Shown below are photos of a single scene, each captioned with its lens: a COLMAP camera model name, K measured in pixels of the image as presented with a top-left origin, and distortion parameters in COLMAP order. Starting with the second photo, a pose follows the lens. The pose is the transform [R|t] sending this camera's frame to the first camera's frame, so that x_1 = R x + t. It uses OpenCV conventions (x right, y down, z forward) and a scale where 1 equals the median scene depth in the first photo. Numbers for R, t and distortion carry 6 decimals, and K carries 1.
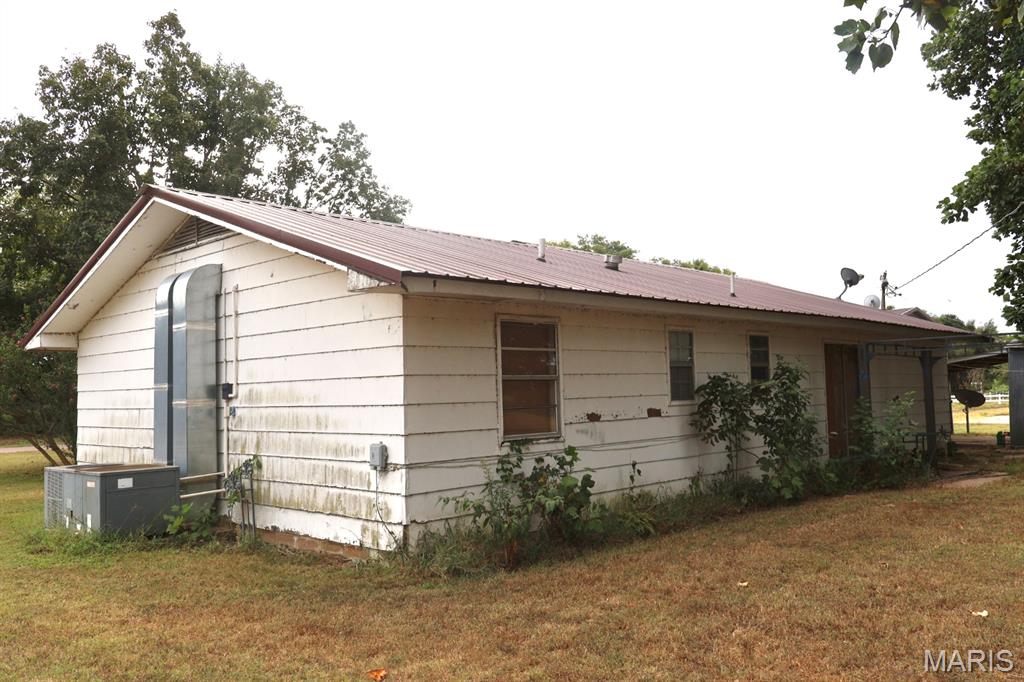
lens RADIAL K [[864.5, 0, 512.0], [0, 864.5, 341.0], [0, 0, 1]] dist [-0.001956, 0.000007]
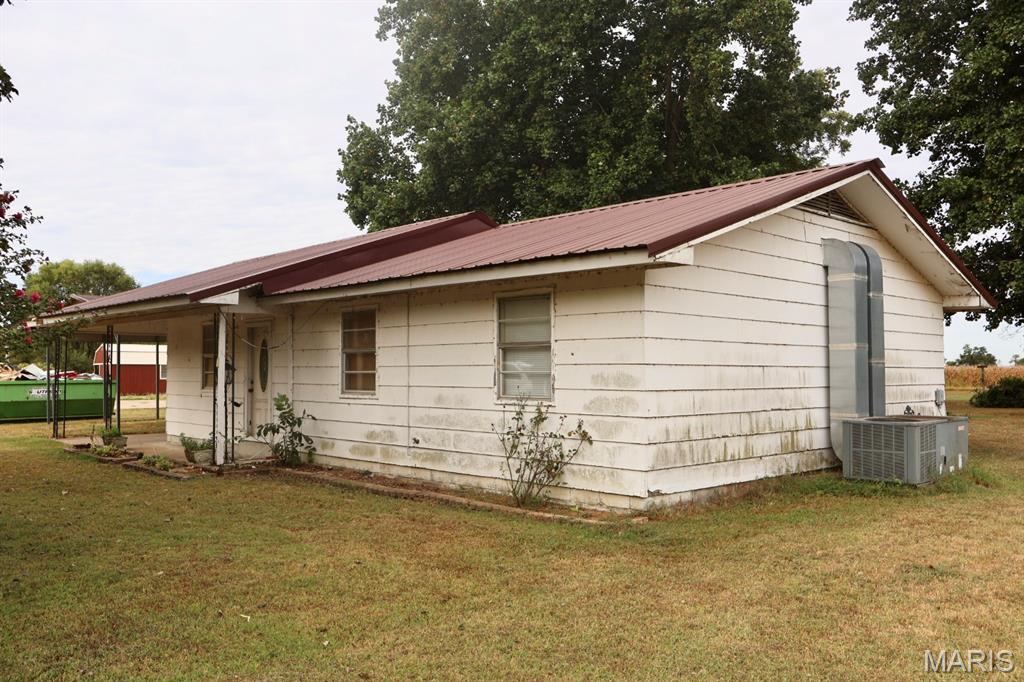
lens RADIAL K [[864.5, 0, 512.0], [0, 864.5, 341.0], [0, 0, 1]] dist [-0.001956, 0.000007]
pose [[0.029050, 0.058726, 0.997851, -1.471994], [-0.065480, 0.996240, -0.056725, 0.134251], [-0.997431, -0.063692, 0.032787, 1.376557]]
